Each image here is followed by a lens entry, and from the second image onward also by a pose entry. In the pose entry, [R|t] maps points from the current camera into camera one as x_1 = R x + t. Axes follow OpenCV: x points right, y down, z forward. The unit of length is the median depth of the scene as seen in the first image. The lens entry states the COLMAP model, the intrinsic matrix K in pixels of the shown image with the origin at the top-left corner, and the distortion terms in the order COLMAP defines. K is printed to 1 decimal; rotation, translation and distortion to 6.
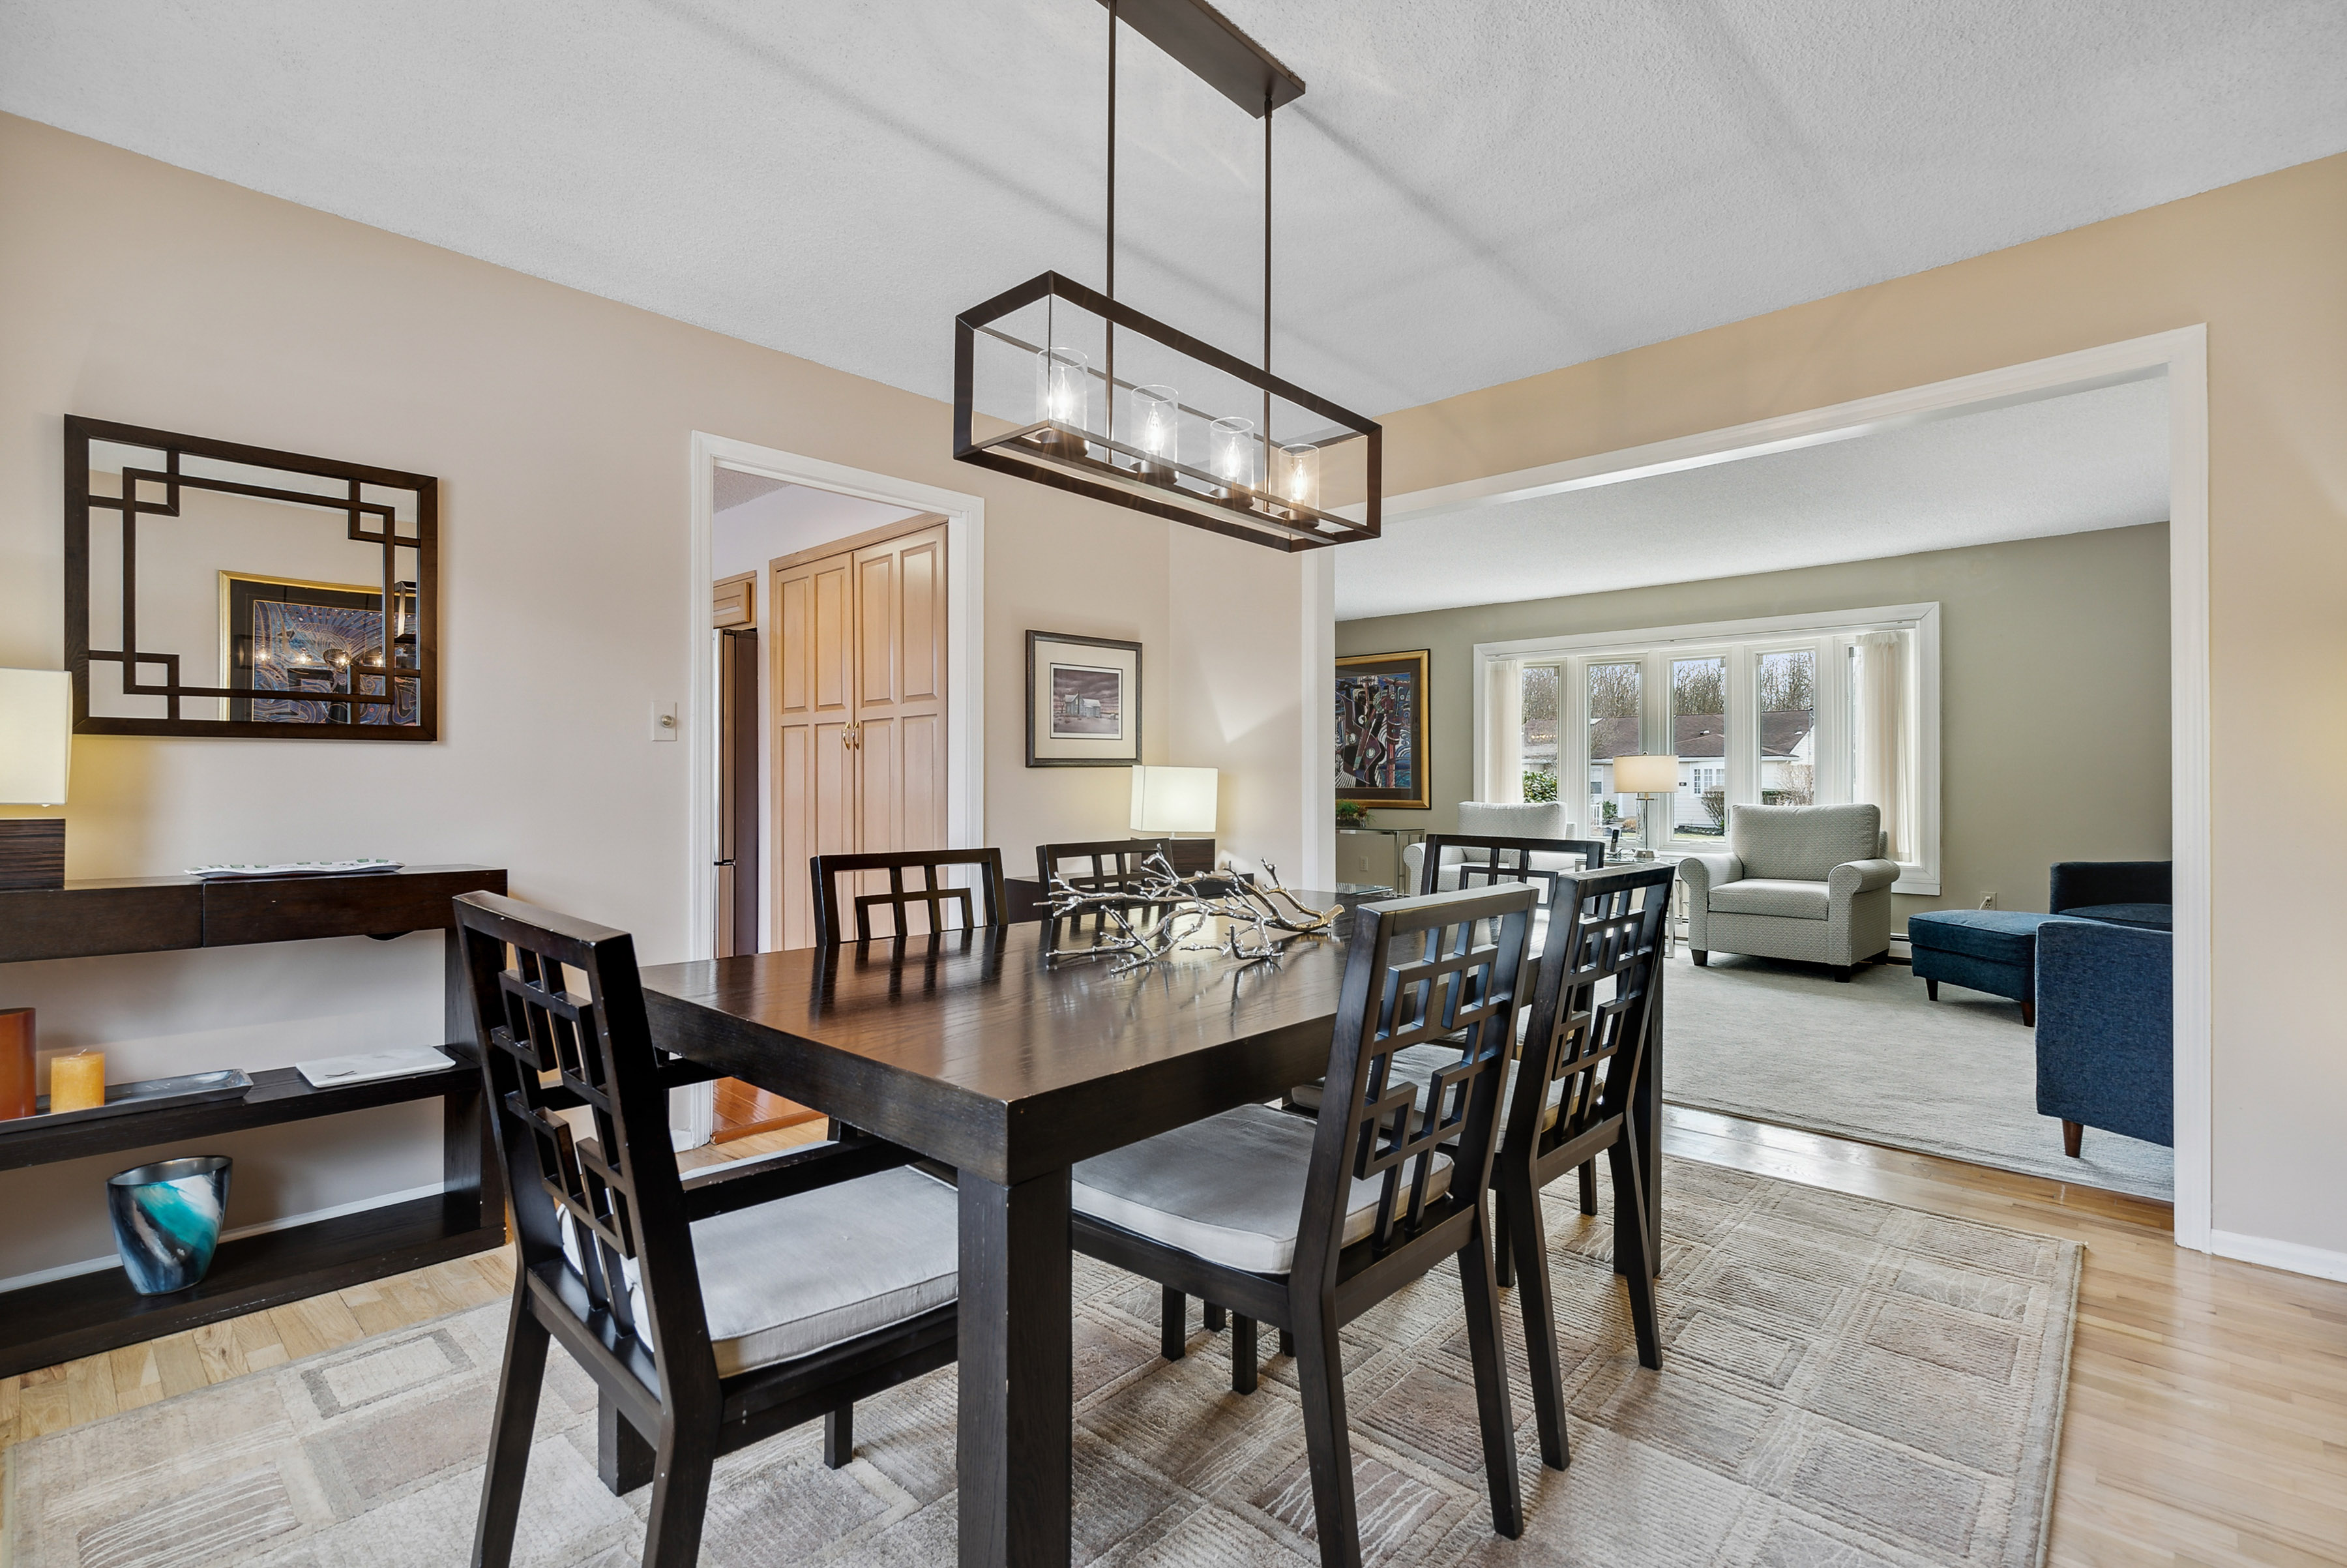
lens RADIAL K [[1062.8, 0, 1176.9], [0, 1062.8, 771.7], [0, 0, 1]] dist [-0.004636, 0.001355]
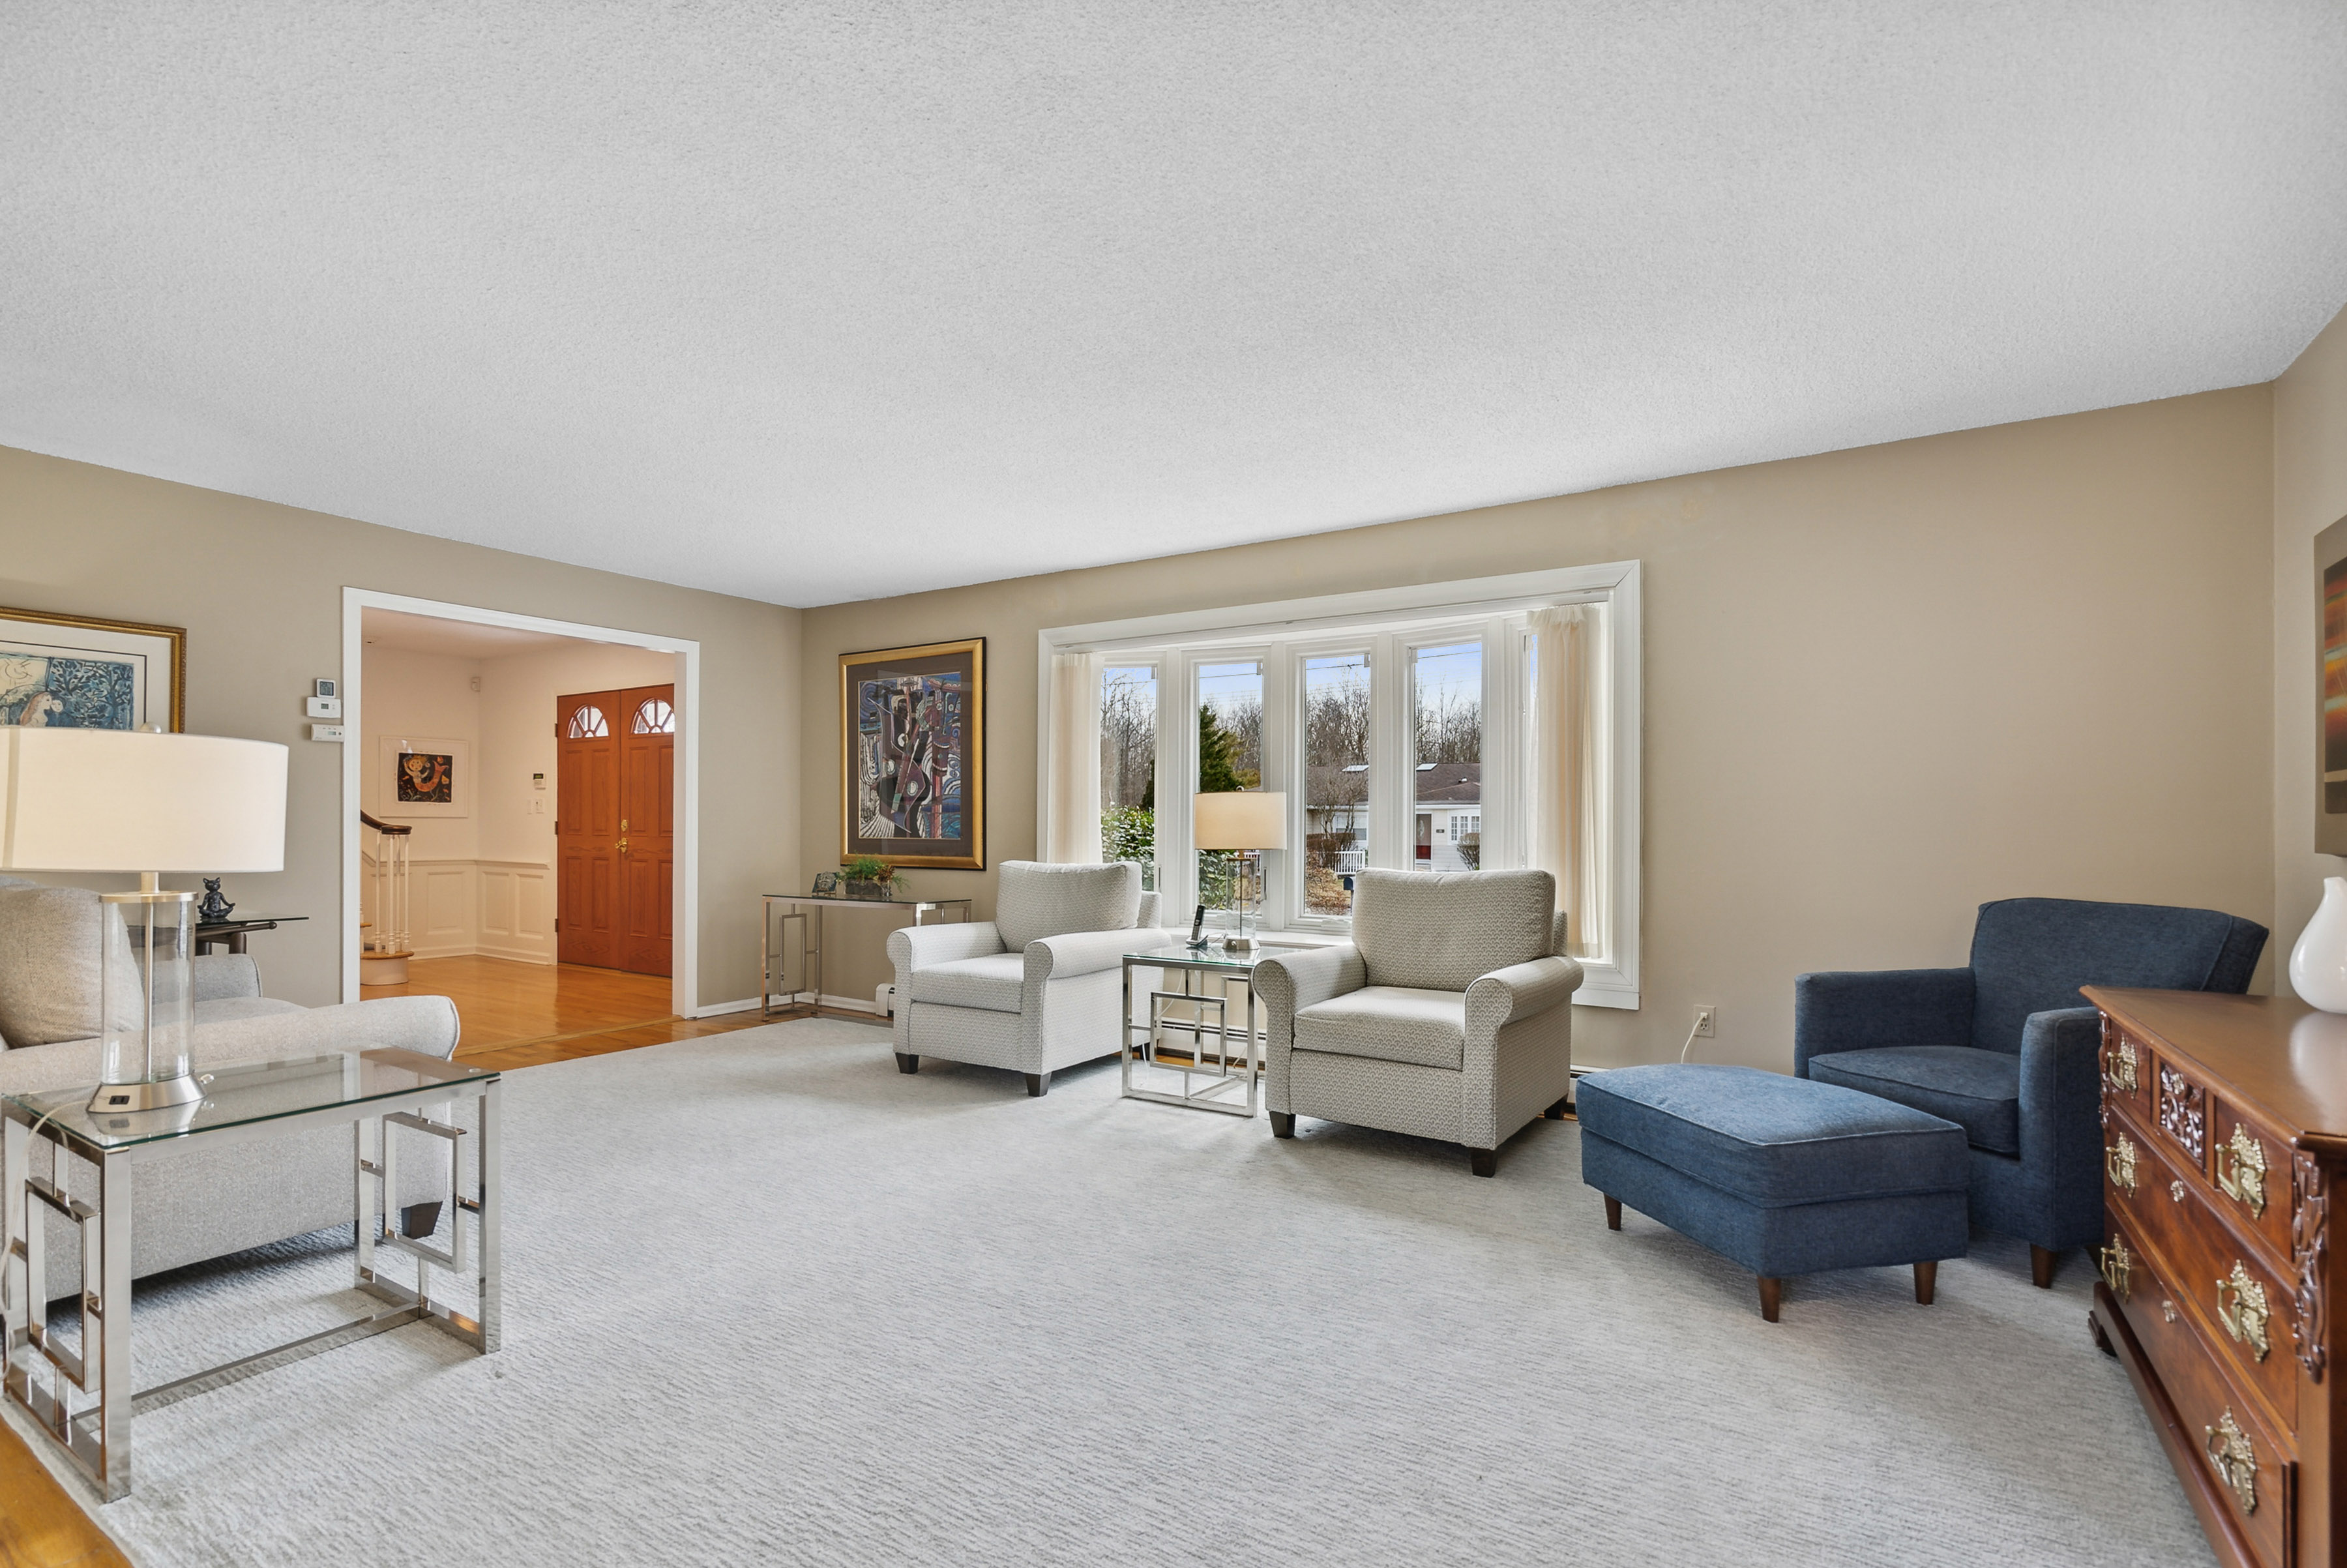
lens RADIAL K [[1062.8, 0, 1186.3], [0, 1062.8, 815.1], [0, 0, 1]] dist [-0.004636, 0.001355]
pose [[0.980528, 0.006545, 0.196269, 0.306330], [-0.006368, 0.999979, -0.001531, -0.000401], [-0.196275, 0.000251, 0.980549, 0.398883]]
